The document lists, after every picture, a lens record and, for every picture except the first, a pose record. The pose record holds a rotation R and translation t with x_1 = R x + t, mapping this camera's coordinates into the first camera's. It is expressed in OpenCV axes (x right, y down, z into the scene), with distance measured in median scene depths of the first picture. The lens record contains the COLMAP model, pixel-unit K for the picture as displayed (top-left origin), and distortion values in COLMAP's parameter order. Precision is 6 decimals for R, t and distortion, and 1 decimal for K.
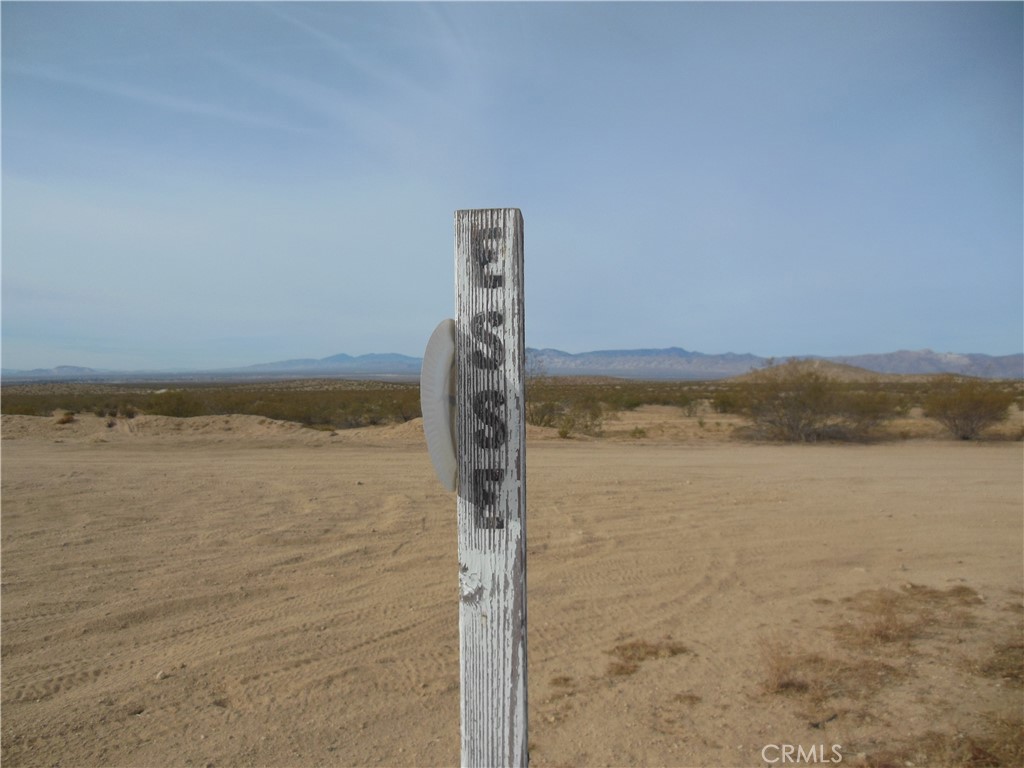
lens RADIAL K [[785.9, 0, 512.0], [0, 785.9, 384.0], [0, 0, 1]] dist [-0.085294, 0.160151]
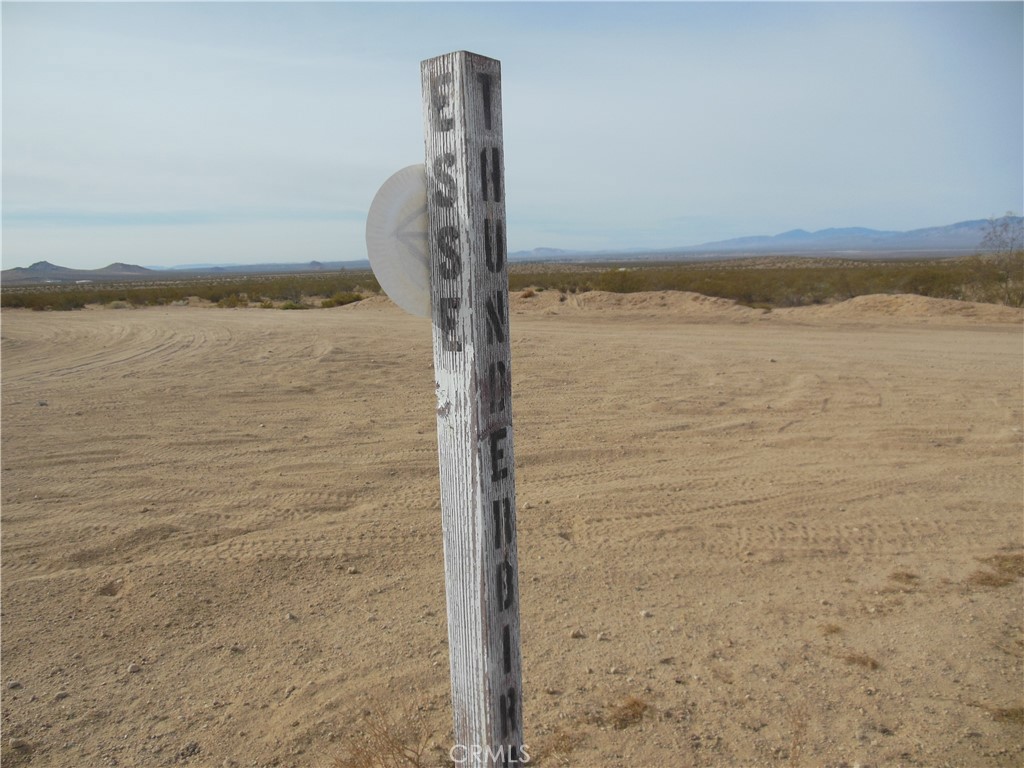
lens RADIAL K [[785.9, 0, 512.0], [0, 785.9, 384.0], [0, 0, 1]] dist [-0.085294, 0.160151]
pose [[0.846904, 0.068730, -0.527285, 0.121157], [0.013447, 0.988526, 0.150449, 0.011817], [0.531575, -0.134506, 0.836263, 0.018076]]
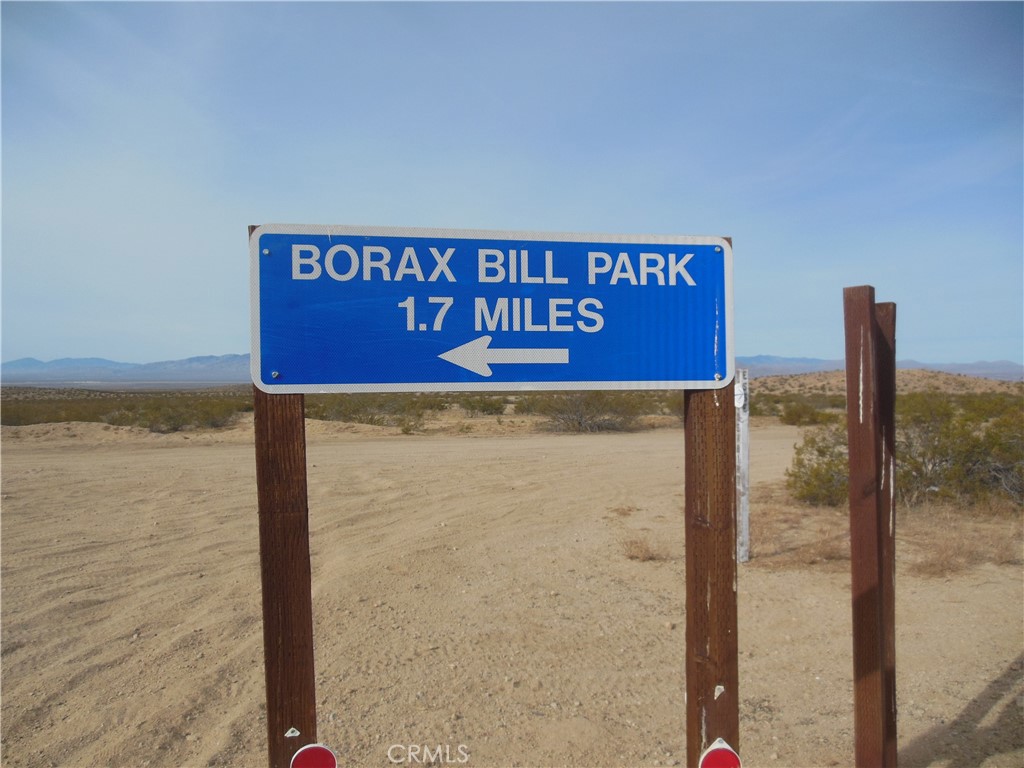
lens RADIAL K [[785.9, 0, 512.0], [0, 785.9, 384.0], [0, 0, 1]] dist [-0.085294, 0.160151]
pose [[0.941771, -0.003899, 0.336234, -0.831196], [0.006586, 0.999955, -0.006851, -0.002655], [-0.336192, 0.008667, 0.941754, -0.956366]]
